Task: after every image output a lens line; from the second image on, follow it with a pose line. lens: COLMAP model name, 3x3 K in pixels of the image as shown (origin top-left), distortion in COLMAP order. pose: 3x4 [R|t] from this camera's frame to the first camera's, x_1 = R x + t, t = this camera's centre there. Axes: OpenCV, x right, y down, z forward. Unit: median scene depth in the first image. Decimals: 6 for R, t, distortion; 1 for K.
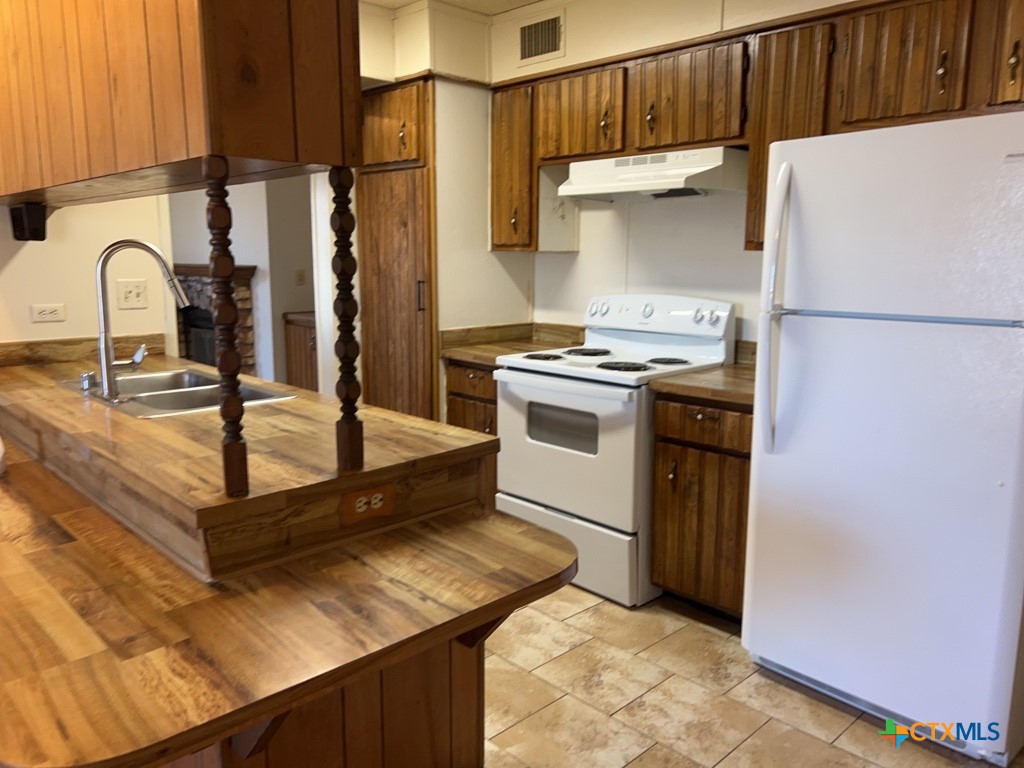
lens RADIAL K [[770.5, 0, 517.4], [0, 770.5, 386.0], [0, 0, 1]] dist [0.051399, -0.061087]
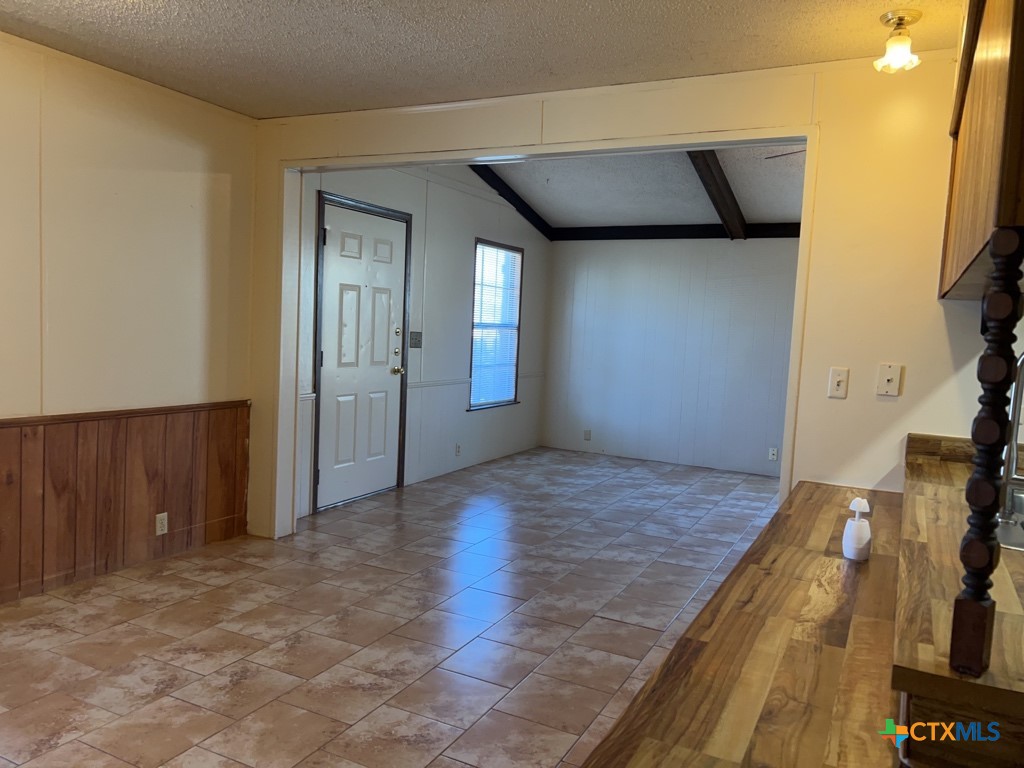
lens RADIAL K [[770.5, 0, 504.2], [0, 770.5, 392.7], [0, 0, 1]] dist [0.051399, -0.061087]
pose [[0.314062, 0.097550, -0.944378, 0.102966], [-0.204279, 0.978352, 0.033125, -0.031990], [0.927165, 0.182513, 0.327191, 0.166716]]
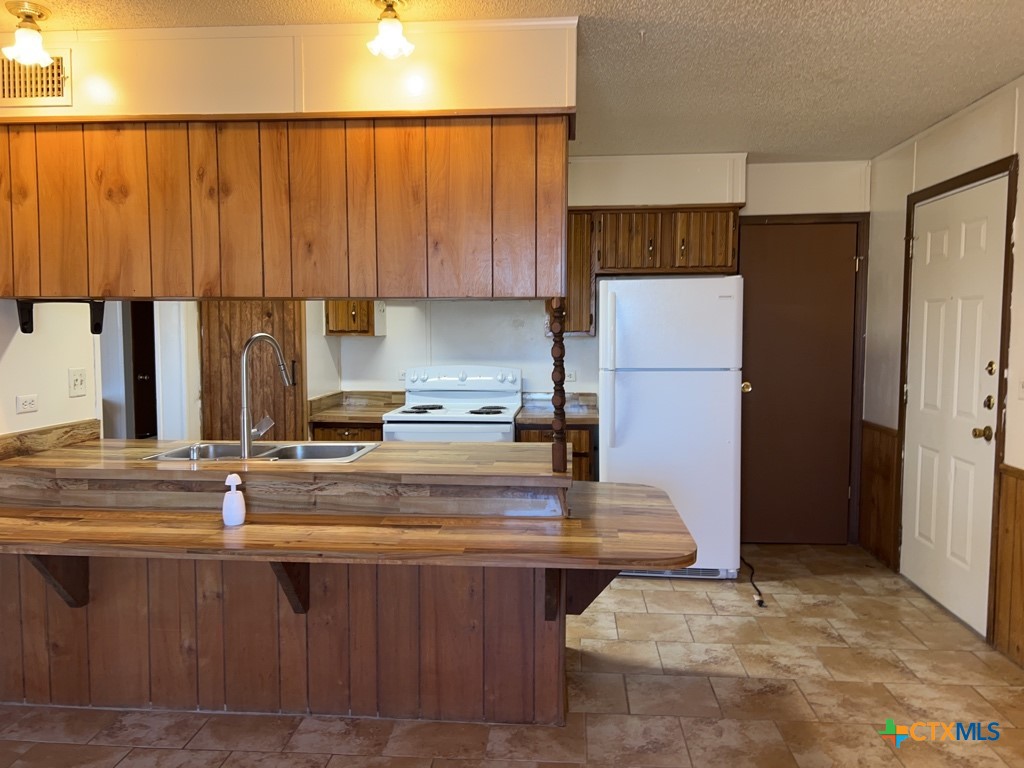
lens RADIAL K [[770.5, 0, 512.0], [0, 770.5, 378.1], [0, 0, 1]] dist [0.051399, -0.061087]
pose [[0.751623, -0.046365, 0.657961, -0.954252], [0.114800, 0.991497, -0.061273, 0.008531], [-0.649526, 0.121588, 0.750555, -0.201786]]
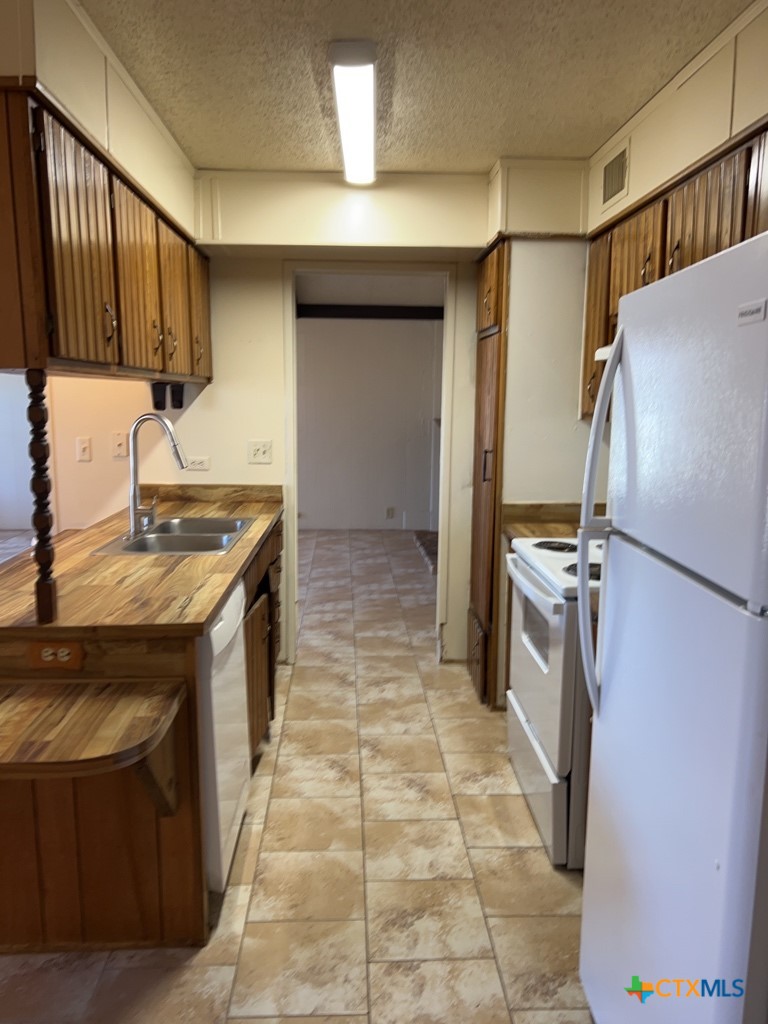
lens RADIAL K [[770.5, 0, 381.1], [0, 770.5, 513.6], [0, 0, 1]] dist [0.051399, -0.061087]
pose [[0.745039, 0.103049, -0.659013, 0.589299], [-0.117316, 0.992837, 0.022618, -0.091223], [0.656623, 0.060462, 0.751791, 0.279337]]
